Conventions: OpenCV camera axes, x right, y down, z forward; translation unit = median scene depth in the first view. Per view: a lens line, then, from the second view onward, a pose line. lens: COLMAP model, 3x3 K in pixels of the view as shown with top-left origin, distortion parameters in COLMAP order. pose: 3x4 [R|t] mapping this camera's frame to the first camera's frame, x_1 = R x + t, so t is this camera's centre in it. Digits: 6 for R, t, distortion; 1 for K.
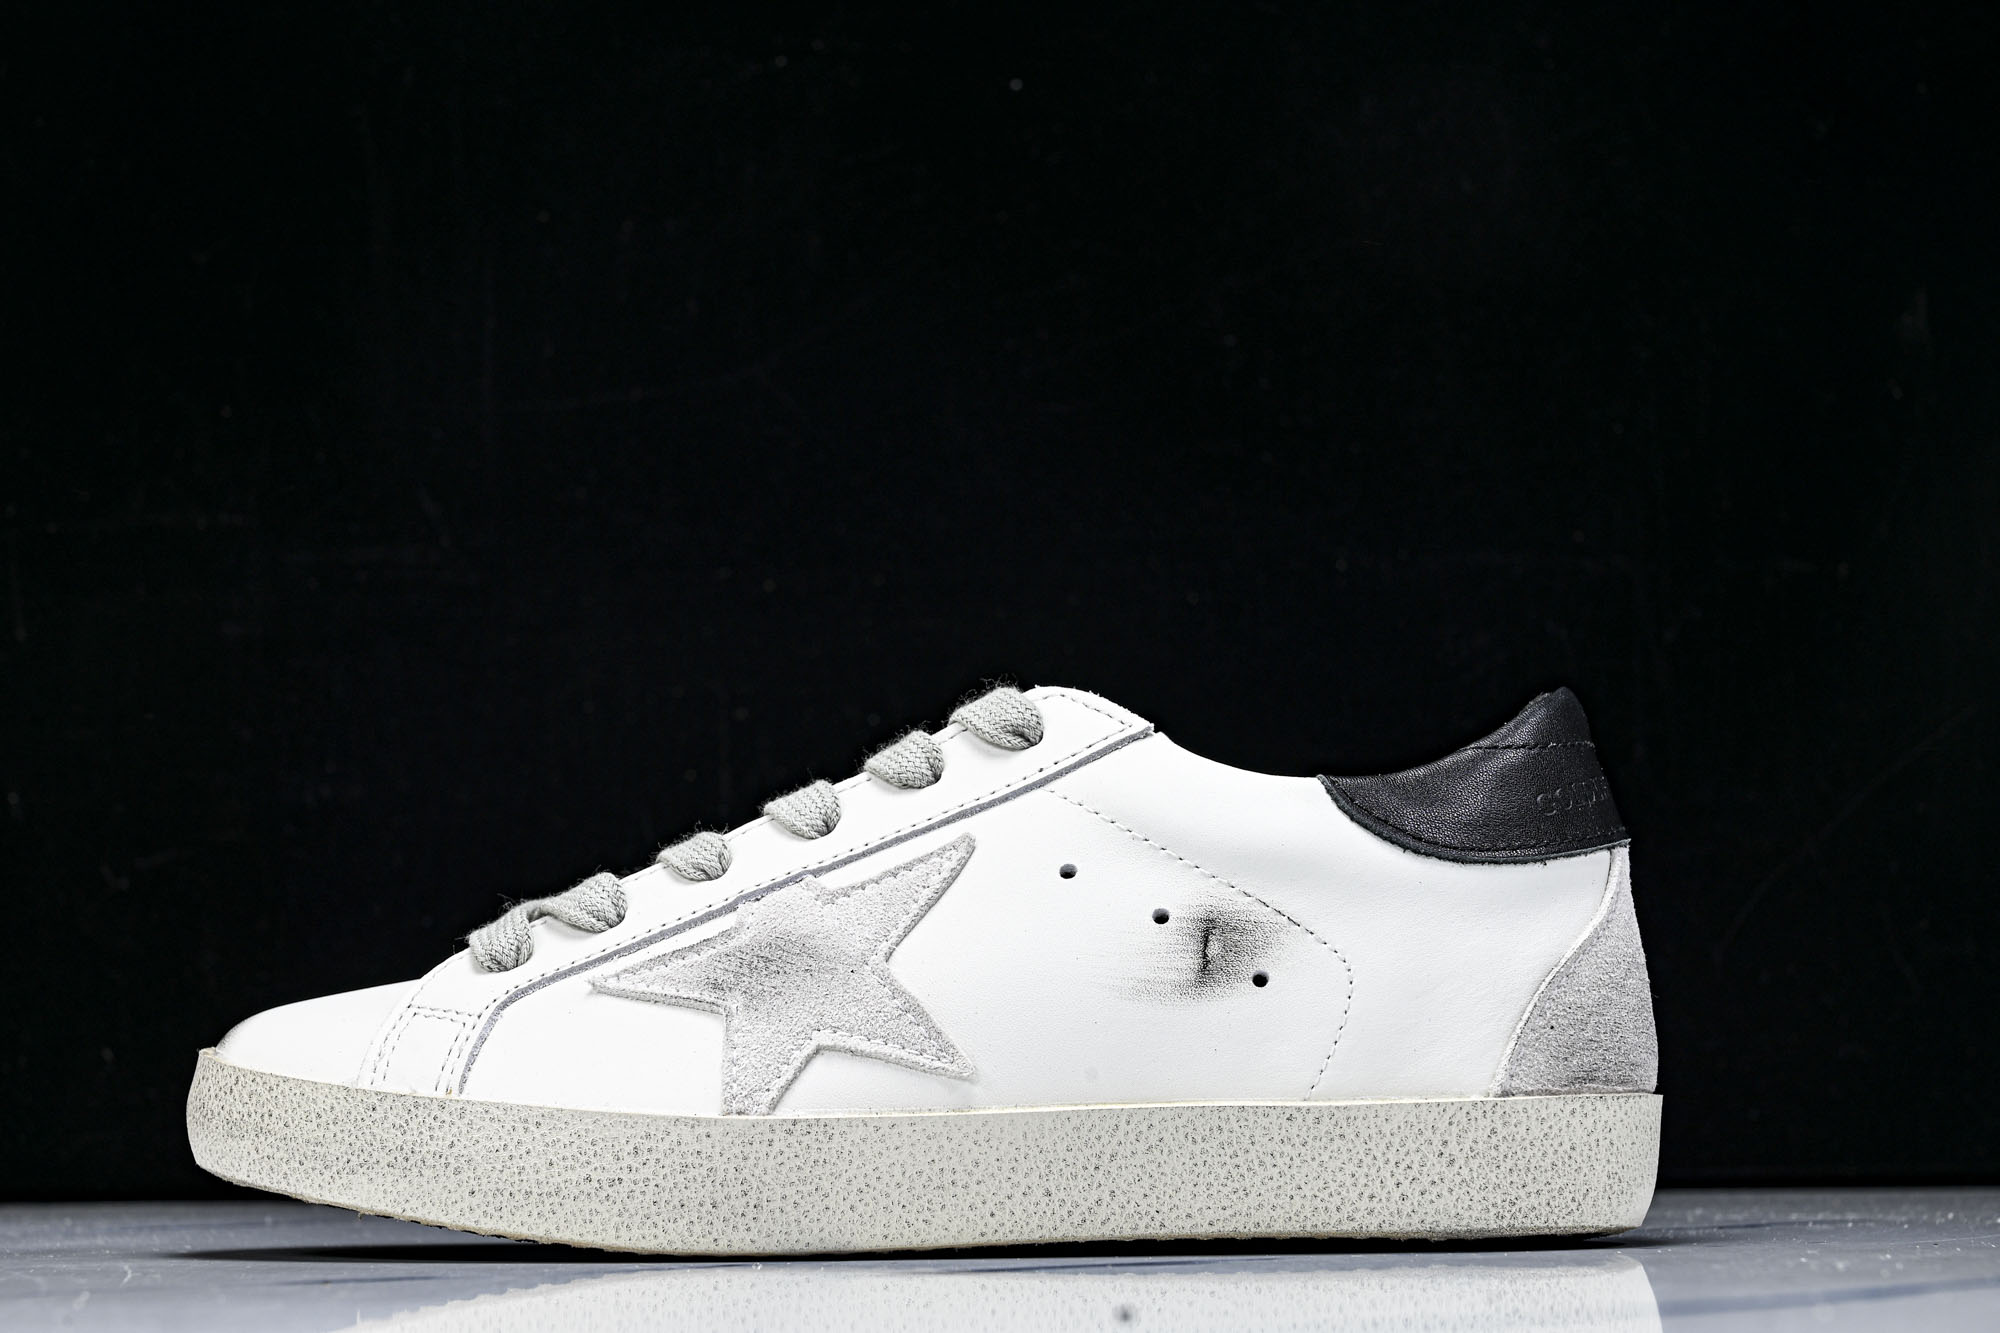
lens RADIAL K [[3563.2, 0, 998.8], [0, 3563.2, 685.2], [0, 0, 1]] dist [0.038406, 0.000000]
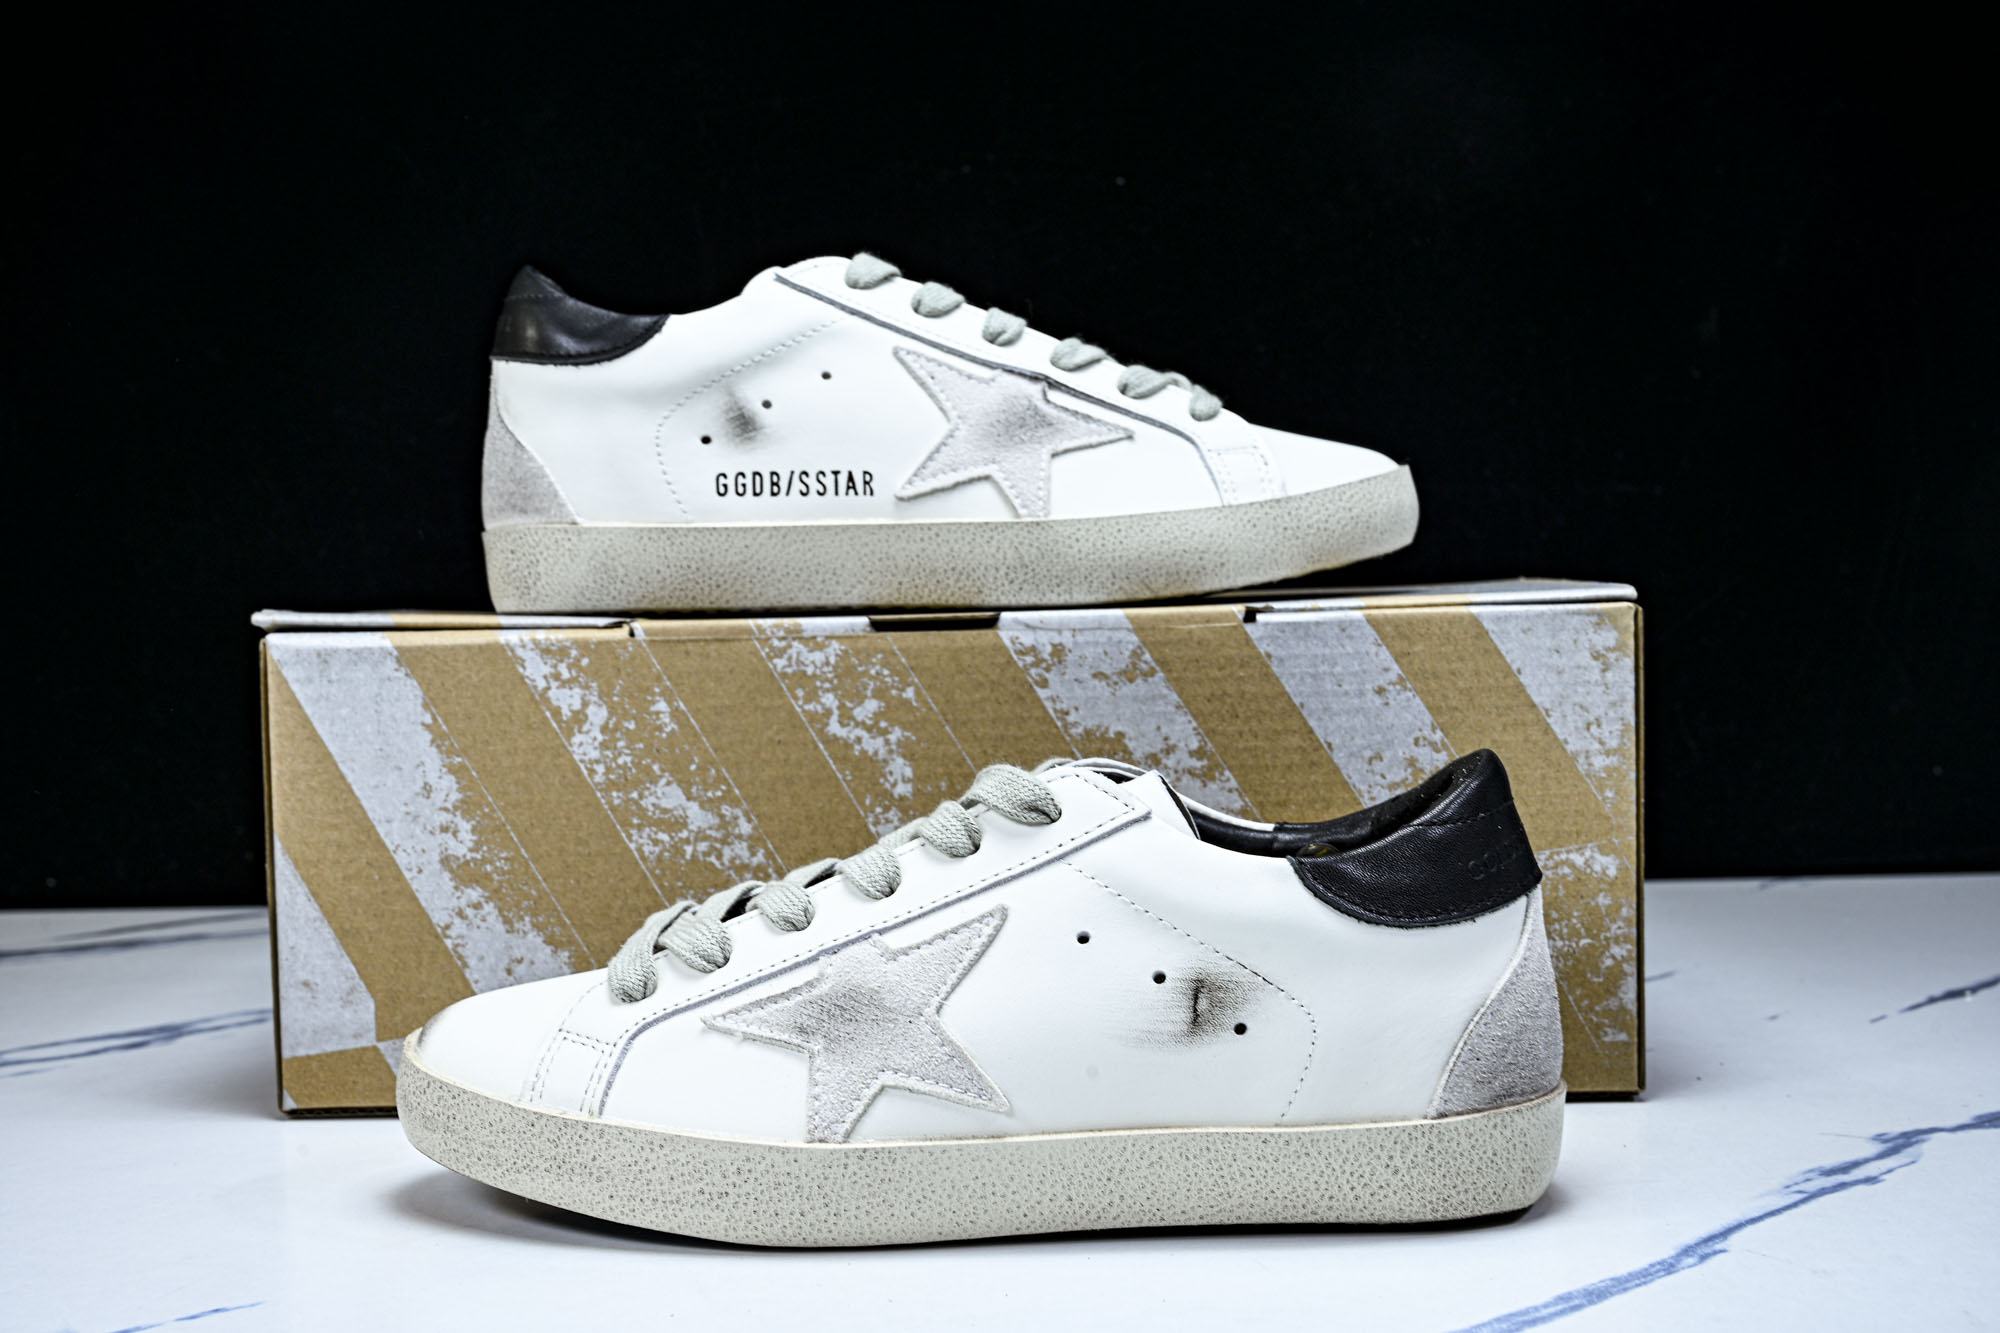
lens RADIAL K [[2413.3, 0, 988.5], [0, 2413.3, 676.8], [0, 0, 1]] dist [0.047975, 0.000000]
pose [[0.999212, -0.012232, -0.037771, 0.019344], [0.017815, 0.988340, 0.151217, -0.164603], [0.035481, -0.151771, 0.987779, 0.190340]]
